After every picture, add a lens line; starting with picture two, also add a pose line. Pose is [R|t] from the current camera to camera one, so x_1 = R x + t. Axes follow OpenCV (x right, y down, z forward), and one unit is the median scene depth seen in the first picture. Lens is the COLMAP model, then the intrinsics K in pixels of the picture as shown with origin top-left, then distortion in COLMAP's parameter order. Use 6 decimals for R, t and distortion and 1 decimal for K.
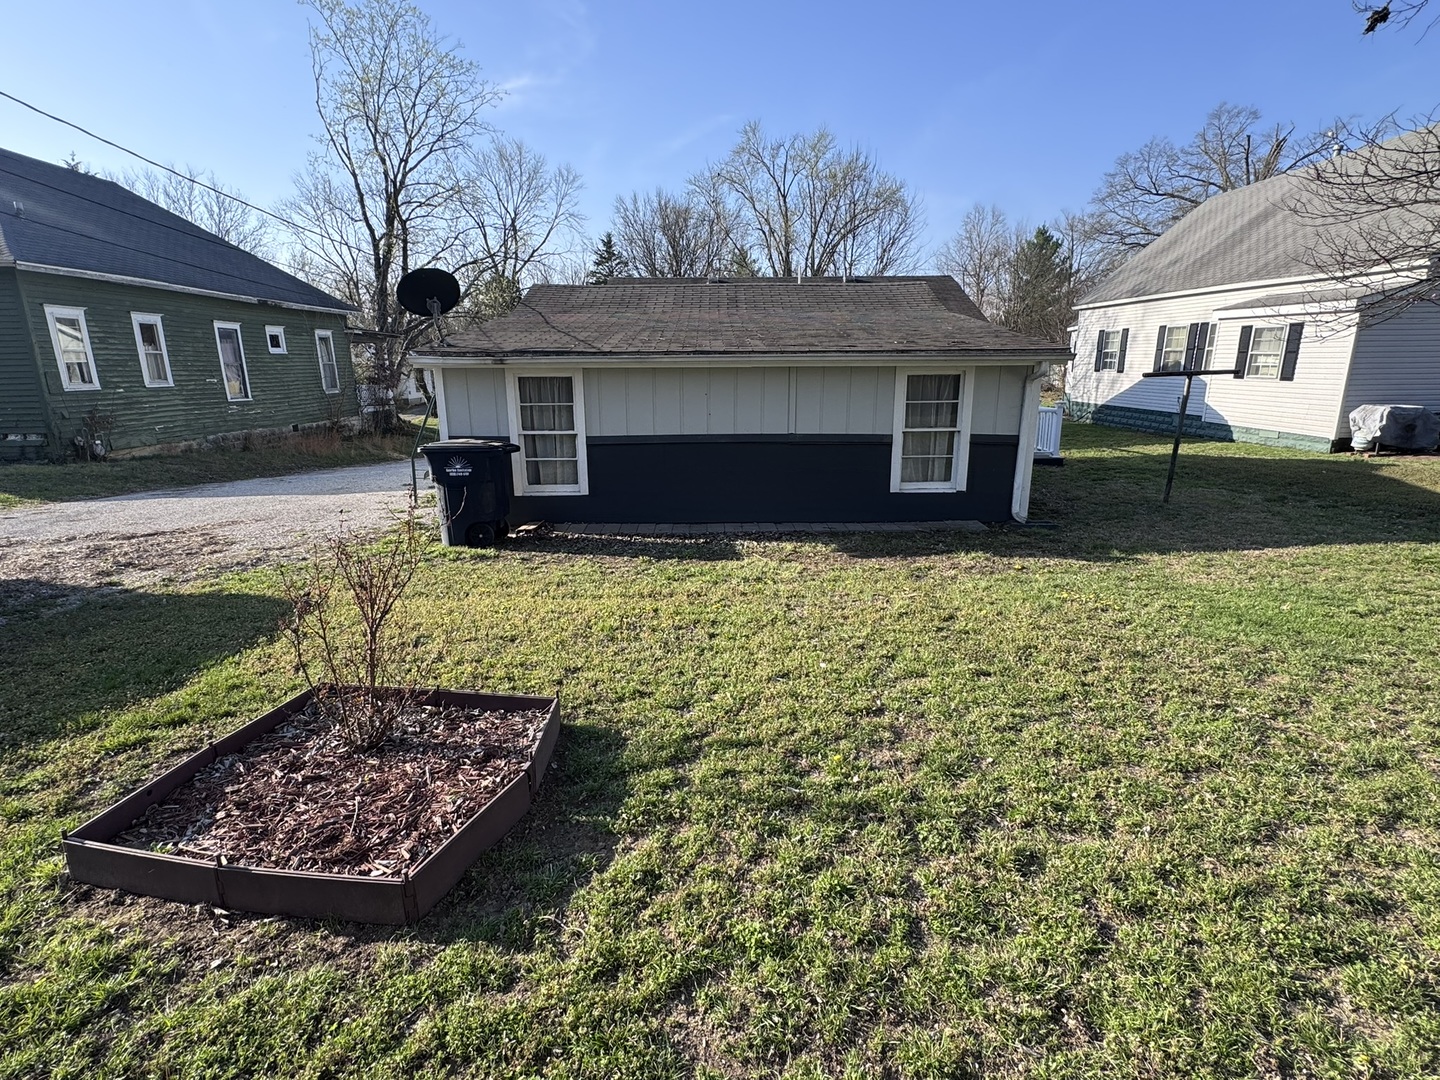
lens RADIAL K [[715.1, 0, 717.8], [0, 715.1, 538.7], [0, 0, 1]] dist [-0.001021, 0.001935]
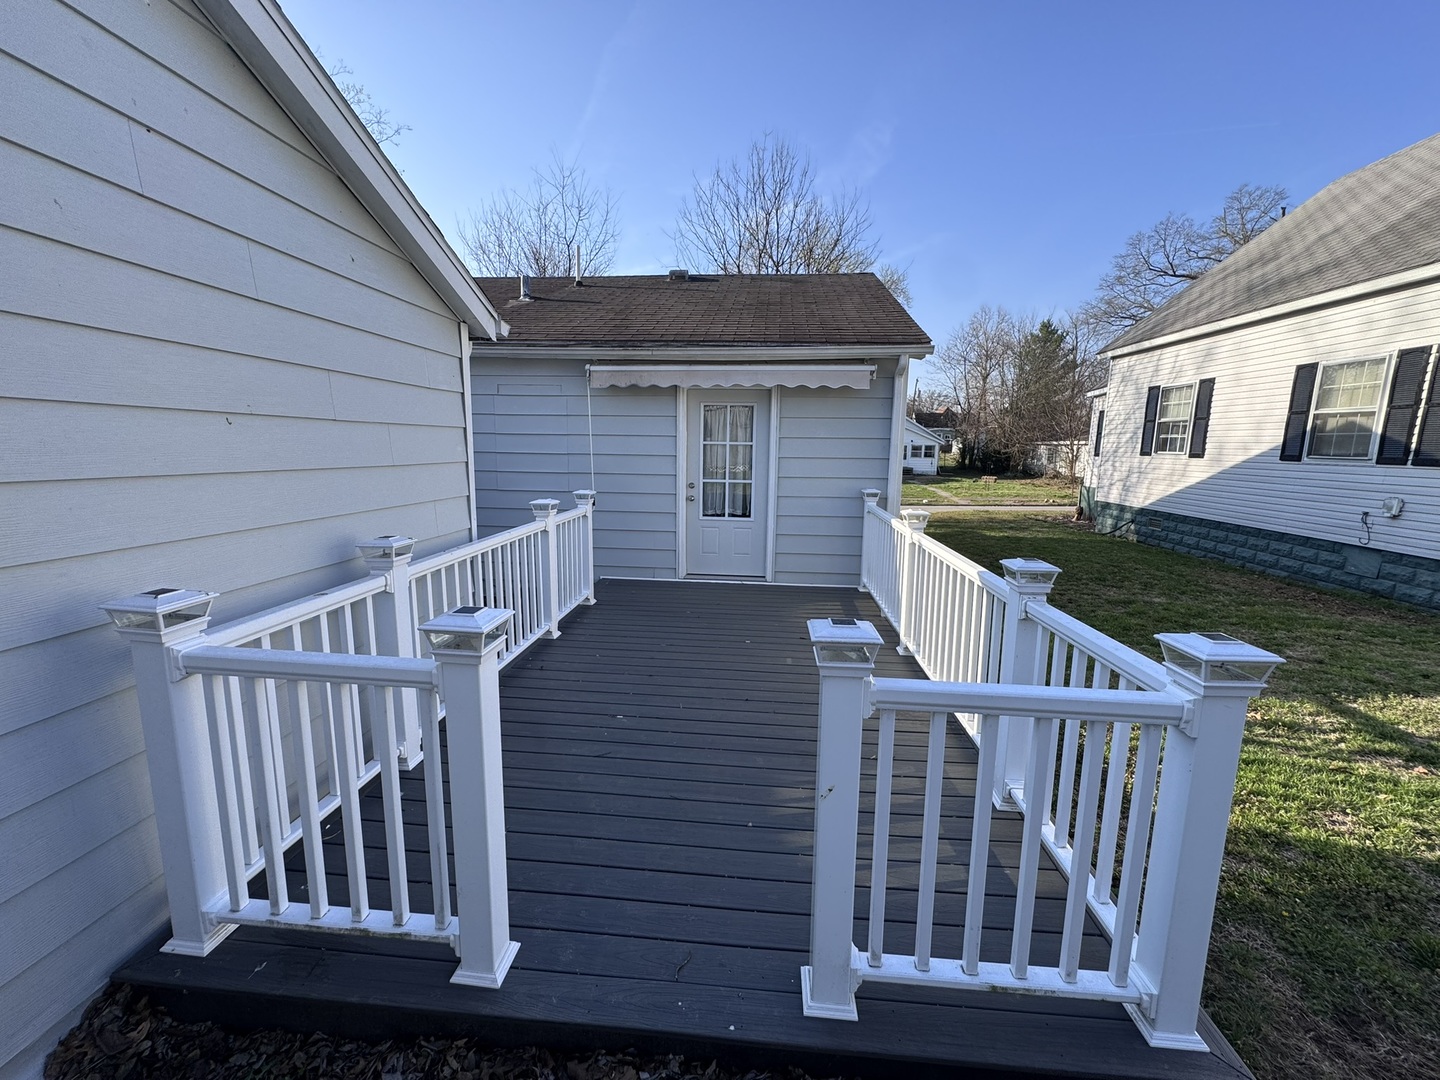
lens RADIAL K [[572.7, 0, 716.9], [0, 572.7, 536.9], [0, 0, 1]] dist [-0.002113, 0.000166]
pose [[0.994457, 0.033970, -0.099507, 0.221359], [-0.042312, 0.995654, -0.082964, -0.108964], [0.096256, 0.086715, 0.991572, 0.487812]]
